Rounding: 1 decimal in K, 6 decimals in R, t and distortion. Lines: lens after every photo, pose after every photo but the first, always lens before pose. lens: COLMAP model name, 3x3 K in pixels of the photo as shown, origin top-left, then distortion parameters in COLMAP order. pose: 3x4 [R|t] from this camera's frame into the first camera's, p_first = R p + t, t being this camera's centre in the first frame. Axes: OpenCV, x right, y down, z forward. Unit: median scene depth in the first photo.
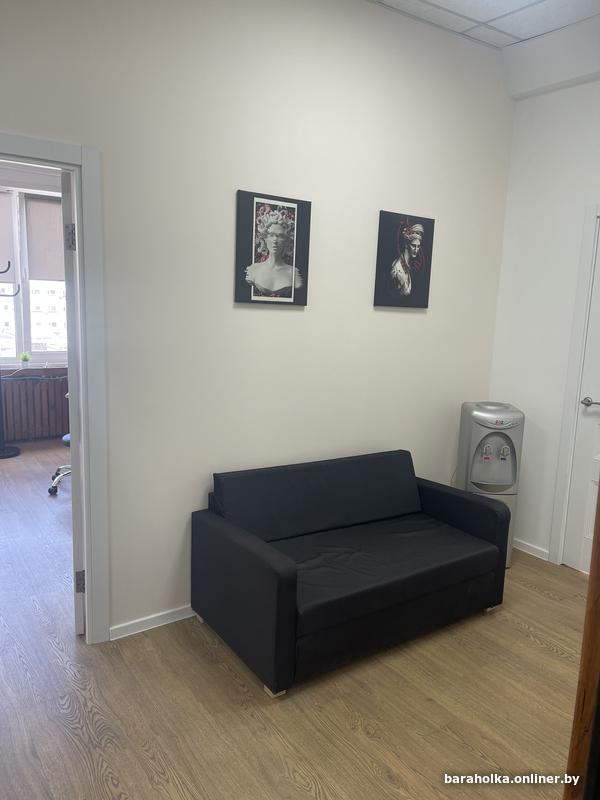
lens RADIAL K [[607.9, 0, 300.0], [0, 607.9, 400.0], [0, 0, 1]] dist [-0.002477, -0.001176]
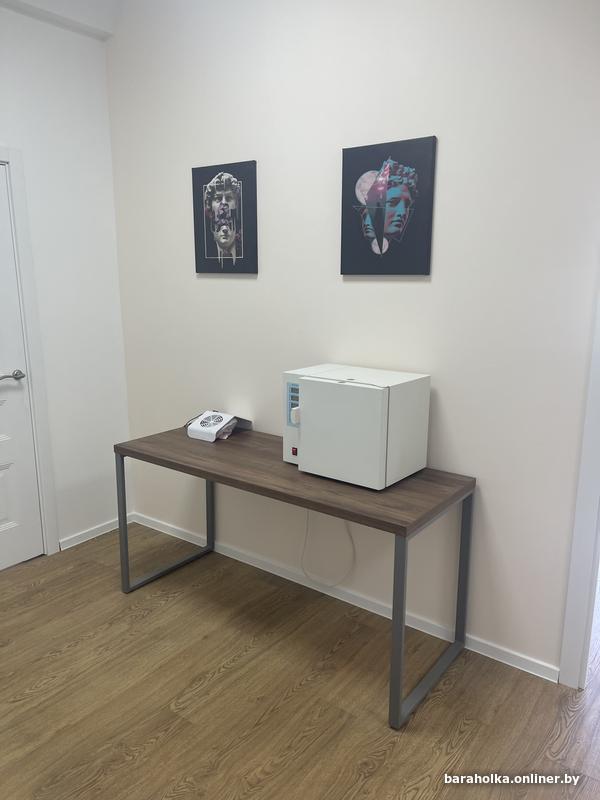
lens RADIAL K [[607.9, 0, 300.0], [0, 607.9, 400.0], [0, 0, 1]] dist [-0.002477, -0.001176]
pose [[0.324554, 0.170237, -0.930422, 0.957572], [-0.148523, 0.980640, 0.127617, -0.097759], [0.934134, 0.096771, 0.343555, 0.781048]]
